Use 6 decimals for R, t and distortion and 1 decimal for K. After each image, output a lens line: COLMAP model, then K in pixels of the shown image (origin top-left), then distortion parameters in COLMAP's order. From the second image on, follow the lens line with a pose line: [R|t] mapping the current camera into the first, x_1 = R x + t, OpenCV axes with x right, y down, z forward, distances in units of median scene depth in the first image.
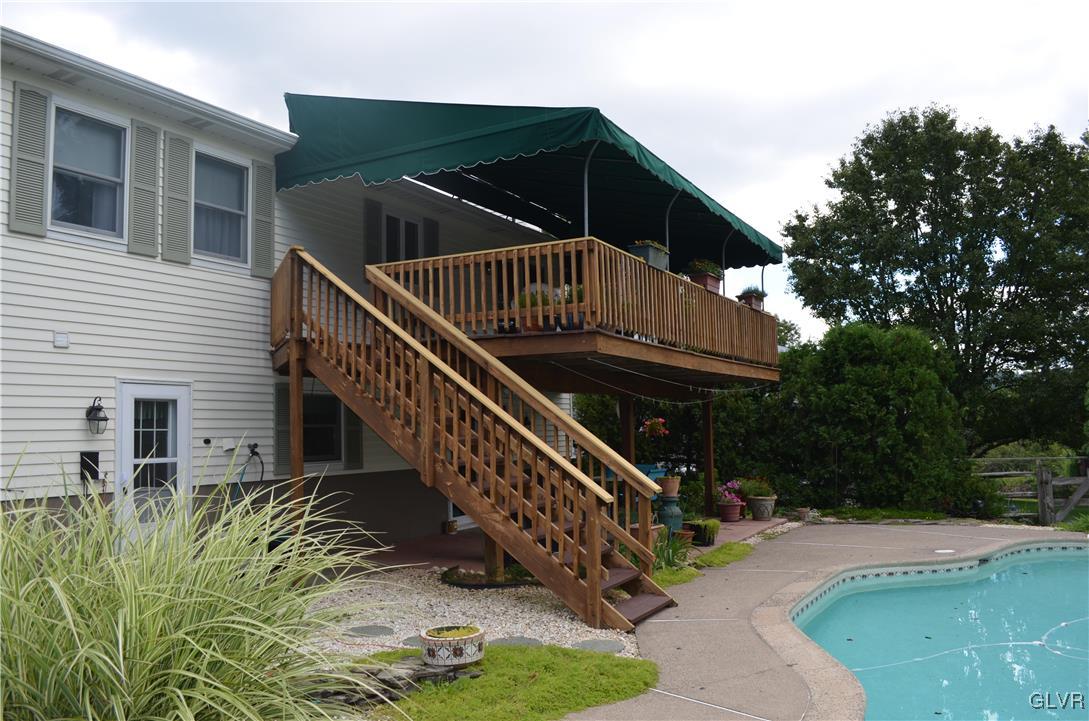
lens RADIAL K [[842.9, 0, 544.2], [0, 842.9, 360.0], [0, 0, 1]] dist [-0.084770, 0.002671]
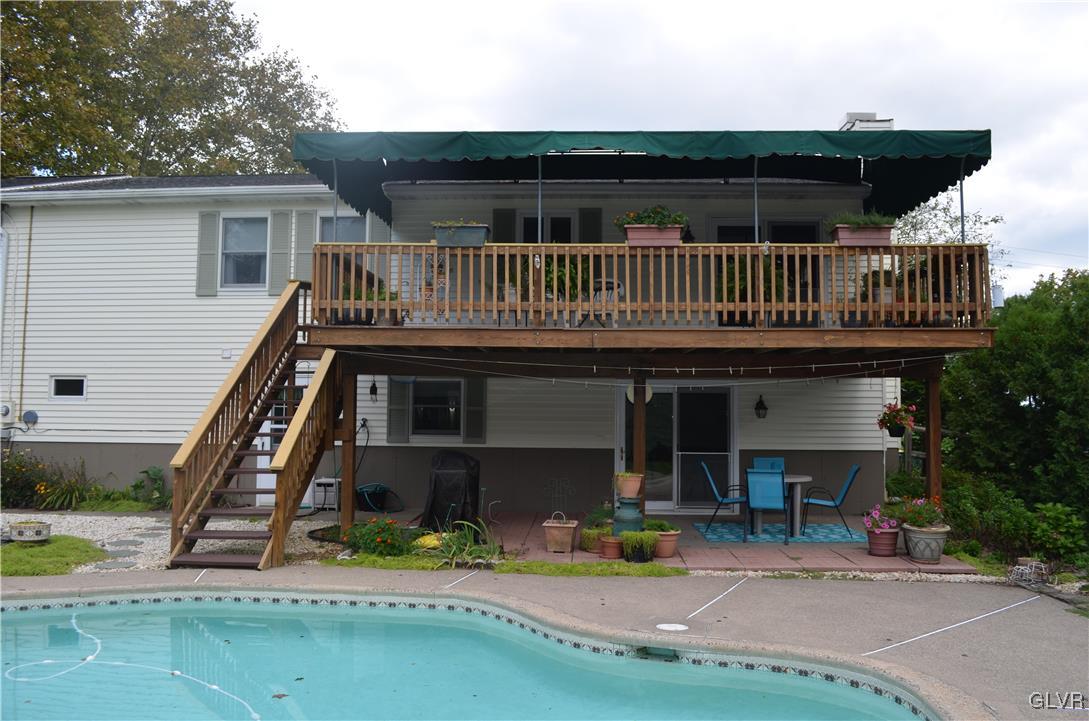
lens RADIAL K [[842.9, 0, 544.5], [0, 842.9, 360.5], [0, 0, 1]] dist [-0.084770, 0.002671]
pose [[0.448460, -0.031507, -0.893248, 1.132108], [0.056164, 0.998397, -0.007019, 0.035429], [0.892037, -0.047021, 0.449510, 0.719706]]
